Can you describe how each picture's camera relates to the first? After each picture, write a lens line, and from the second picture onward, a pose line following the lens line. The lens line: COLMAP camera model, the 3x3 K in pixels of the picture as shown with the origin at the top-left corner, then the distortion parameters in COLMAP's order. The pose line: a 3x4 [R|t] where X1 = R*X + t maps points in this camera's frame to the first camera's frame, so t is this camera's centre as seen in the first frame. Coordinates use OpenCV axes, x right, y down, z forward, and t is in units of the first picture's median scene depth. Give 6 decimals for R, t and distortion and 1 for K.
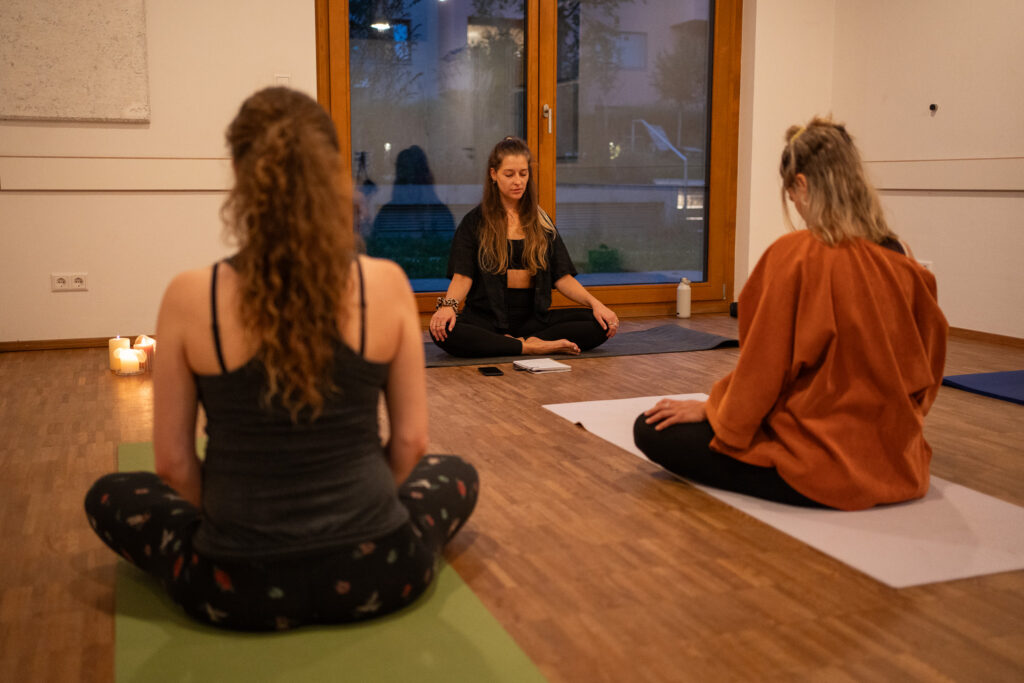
lens RADIAL K [[1095.7, 0, 512.0], [0, 1095.7, 341.5], [0, 0, 1]] dist [-0.010464, 0.122816]
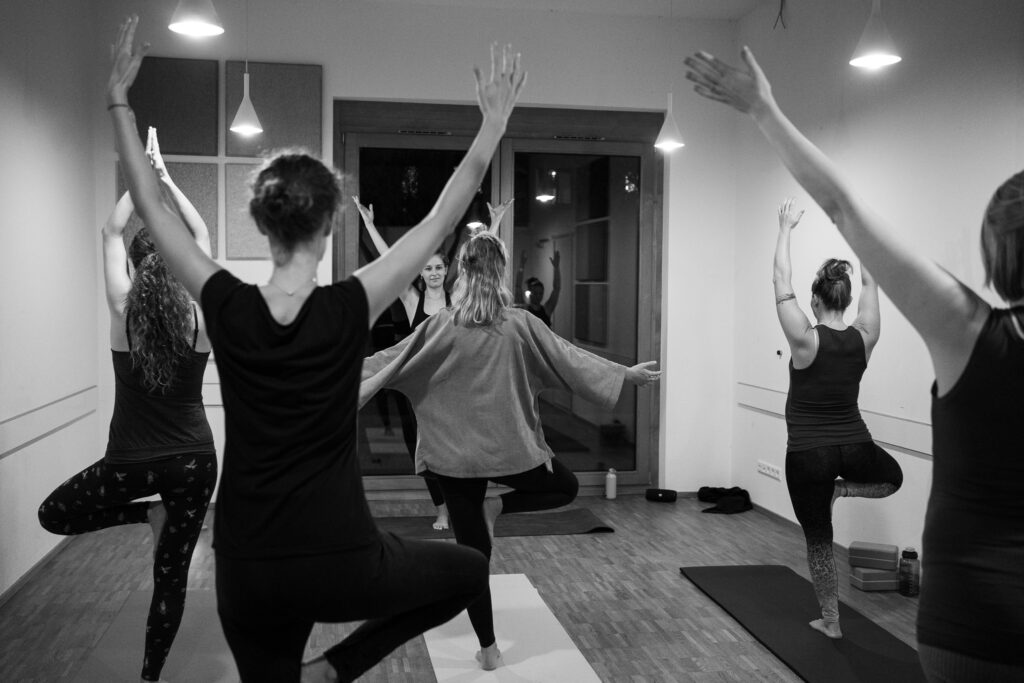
lens RADIAL K [[1092.2, 0, 539.7], [0, 1092.2, 342.9], [0, 0, 1]] dist [-0.012274, 0.129062]
pose [[0.984073, 0.018156, -0.176838, 0.596827], [-0.034401, 0.995416, -0.089237, -0.174421], [0.174407, 0.093899, 0.980186, -0.620655]]
